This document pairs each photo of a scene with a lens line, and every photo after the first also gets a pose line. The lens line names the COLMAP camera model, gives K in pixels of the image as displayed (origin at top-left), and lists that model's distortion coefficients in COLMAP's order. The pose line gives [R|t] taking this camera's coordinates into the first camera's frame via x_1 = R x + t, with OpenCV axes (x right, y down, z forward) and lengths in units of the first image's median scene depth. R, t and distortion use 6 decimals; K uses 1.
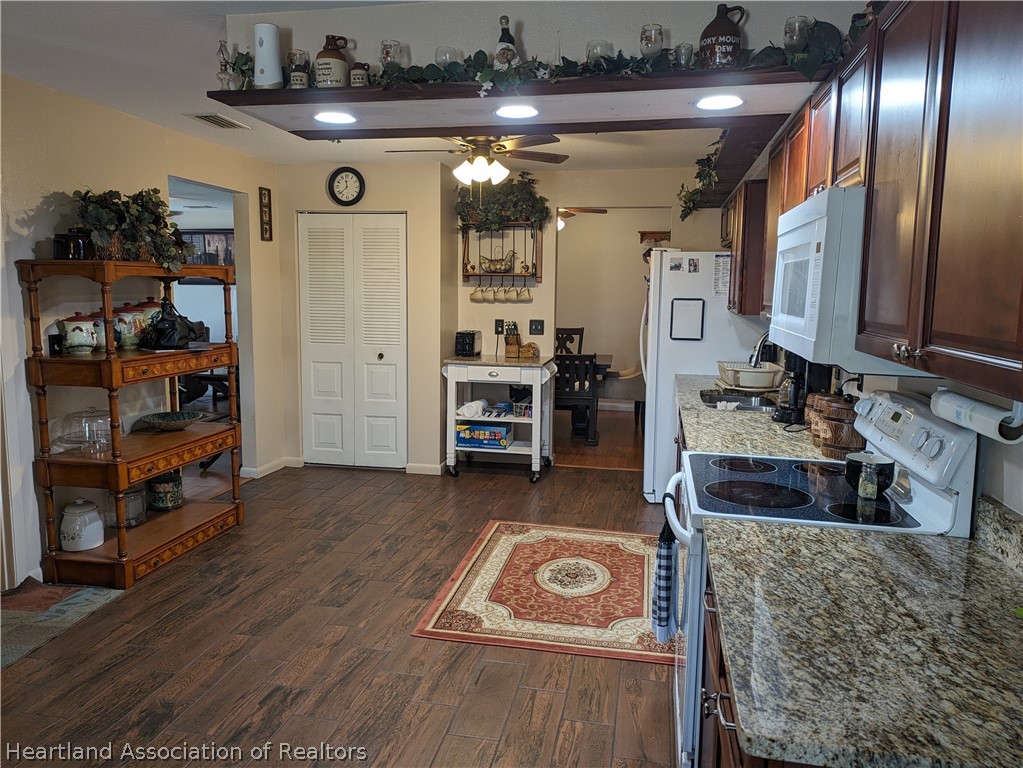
lens RADIAL K [[751.4, 0, 514.7], [0, 751.4, 375.5], [0, 0, 1]] dist [0.057918, -0.046786]
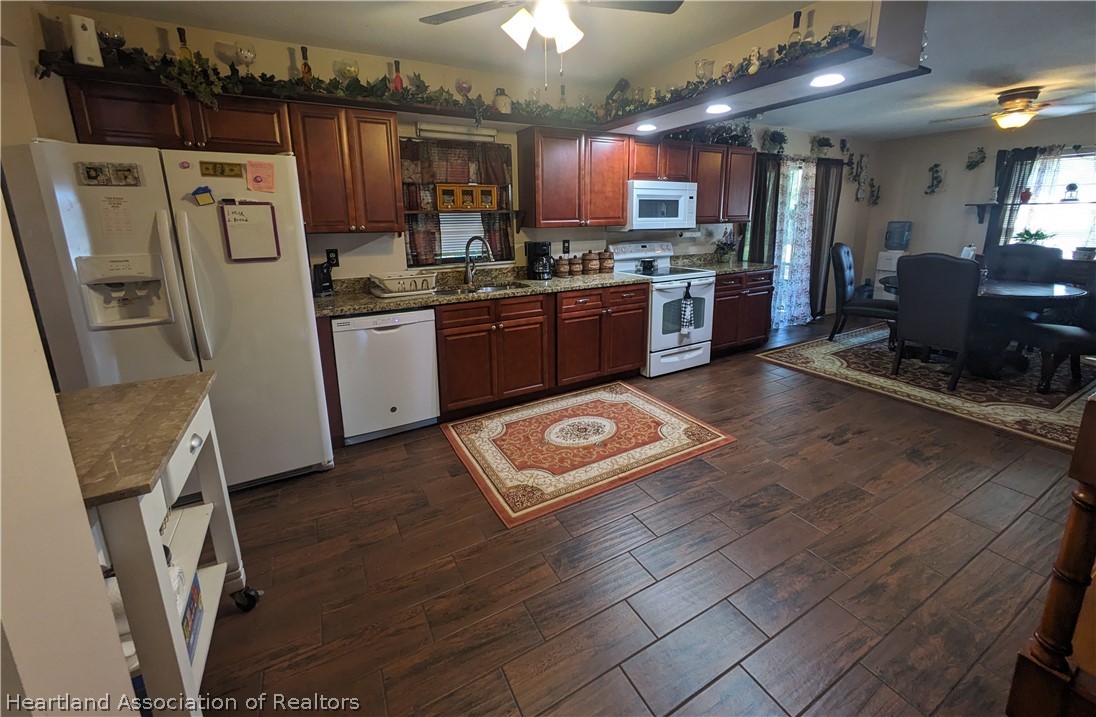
lens RADIAL K [[432.3, 0, 548.9], [0, 432.3, 308.1], [0, 0, 1]] dist [0.000583, 0.000884]
pose [[-0.639653, -0.162472, 0.751297, -0.356286], [0.095143, 0.953155, 0.287130, -0.135171], [-0.762753, 0.255144, -0.594230, 1.229360]]
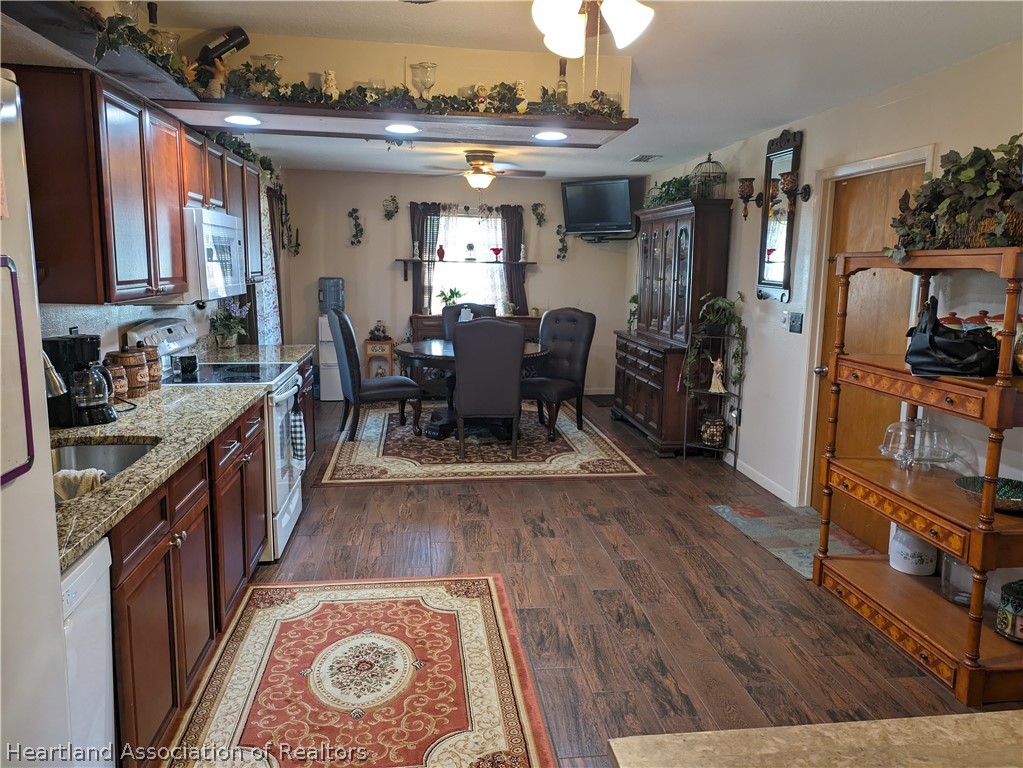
lens RADIAL K [[751.4, 0, 517.3], [0, 751.4, 383.9], [0, 0, 1]] dist [0.057918, -0.046786]
pose [[-0.949120, 0.020831, -0.314224, 0.136873], [-0.067181, 0.961446, 0.266661, -0.170656], [0.307665, 0.274204, -0.911128, 1.398463]]
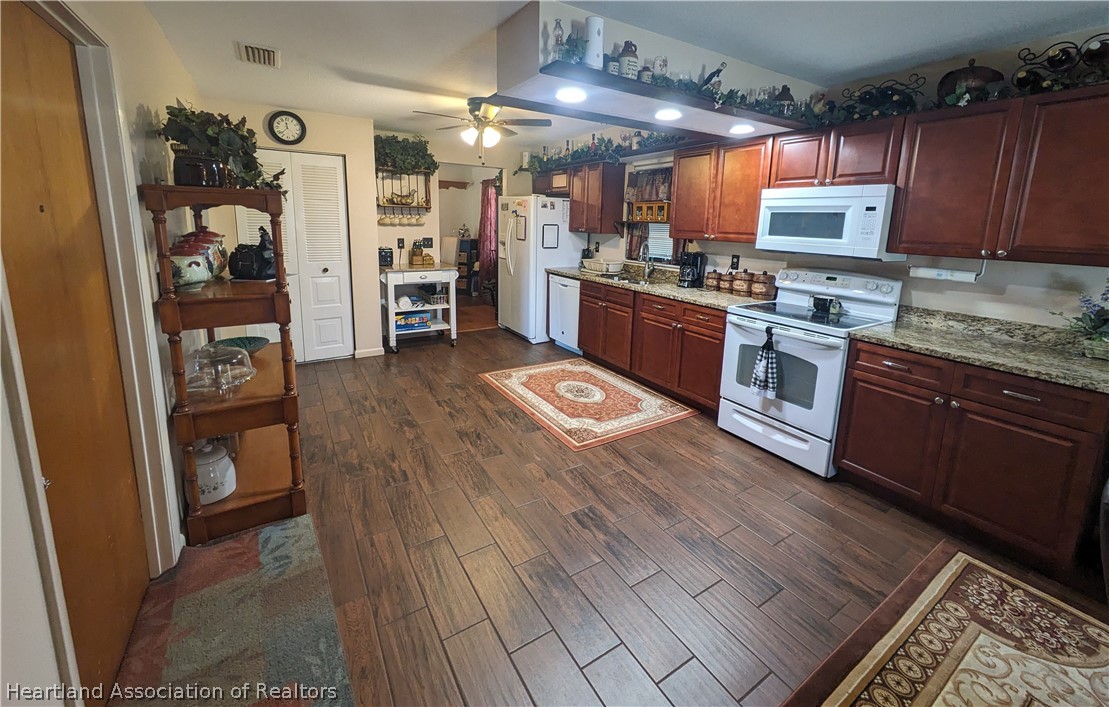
lens RADIAL K [[436.2, 0, 554.3], [0, 436.2, 291.1], [0, 0, 1]] dist [-0.002415, 0.002836]
pose [[0.733006, -0.105061, 0.672060, -0.510981], [0.064585, 0.994286, 0.084992, -0.037542], [-0.677150, -0.018895, 0.735603, 0.279120]]
